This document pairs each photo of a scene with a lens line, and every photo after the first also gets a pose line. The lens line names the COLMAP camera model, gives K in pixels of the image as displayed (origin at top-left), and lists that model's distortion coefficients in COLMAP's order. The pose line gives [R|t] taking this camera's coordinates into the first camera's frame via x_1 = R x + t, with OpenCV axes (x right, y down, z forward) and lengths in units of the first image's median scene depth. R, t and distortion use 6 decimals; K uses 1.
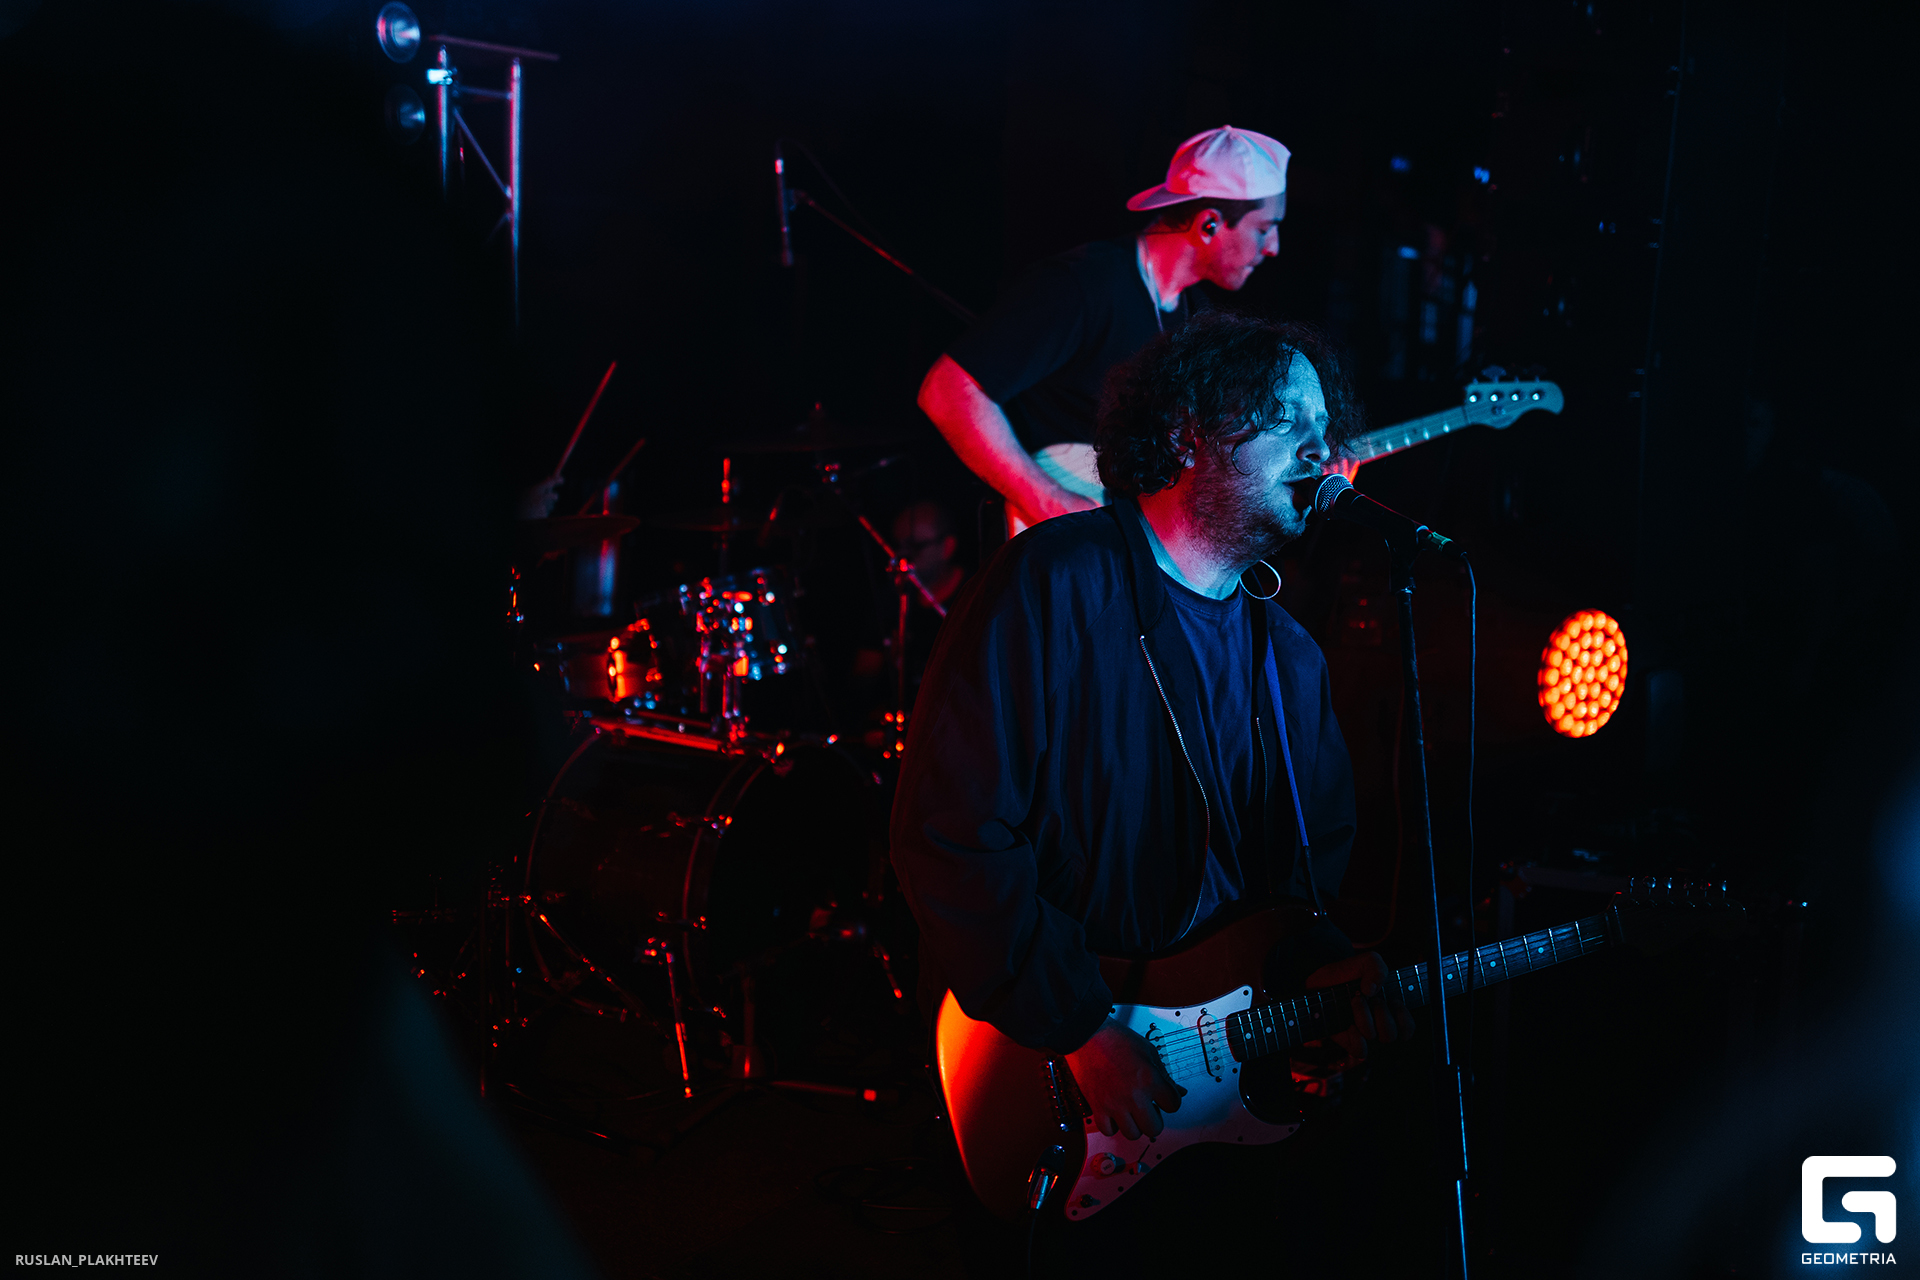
lens RADIAL K [[1776.9, 0, 960.0], [0, 1776.9, 640.0], [0, 0, 1]] dist [-0.035630, -0.011537]
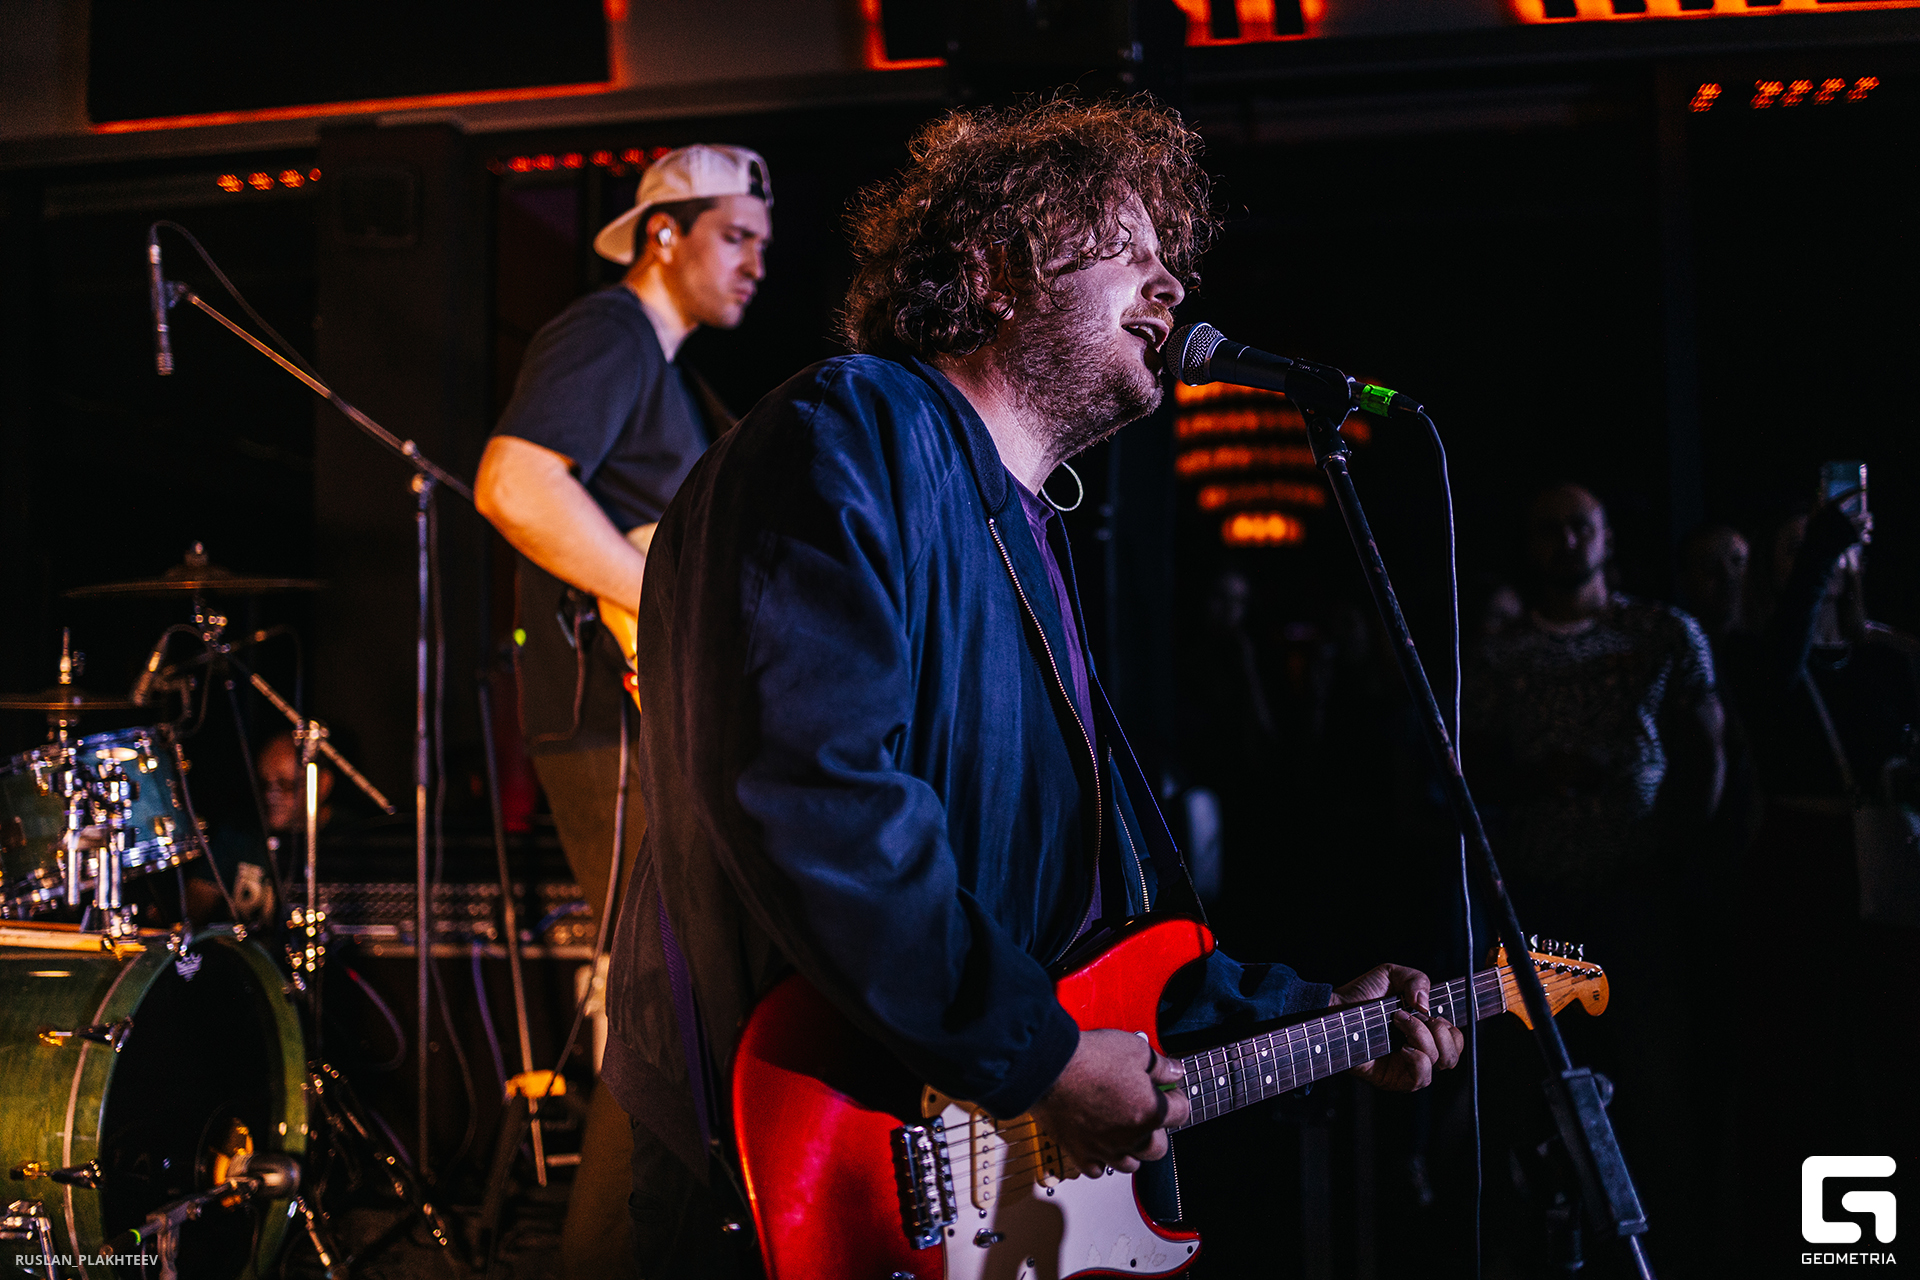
lens RADIAL K [[1776.9, 0, 960.0], [0, 1776.9, 640.0], [0, 0, 1]] dist [-0.035630, -0.011537]
pose [[0.932557, -0.019880, 0.360475, -0.051941], [0.067880, 0.990330, -0.120992, 0.041015], [-0.354583, 0.137301, 0.924889, 0.124181]]
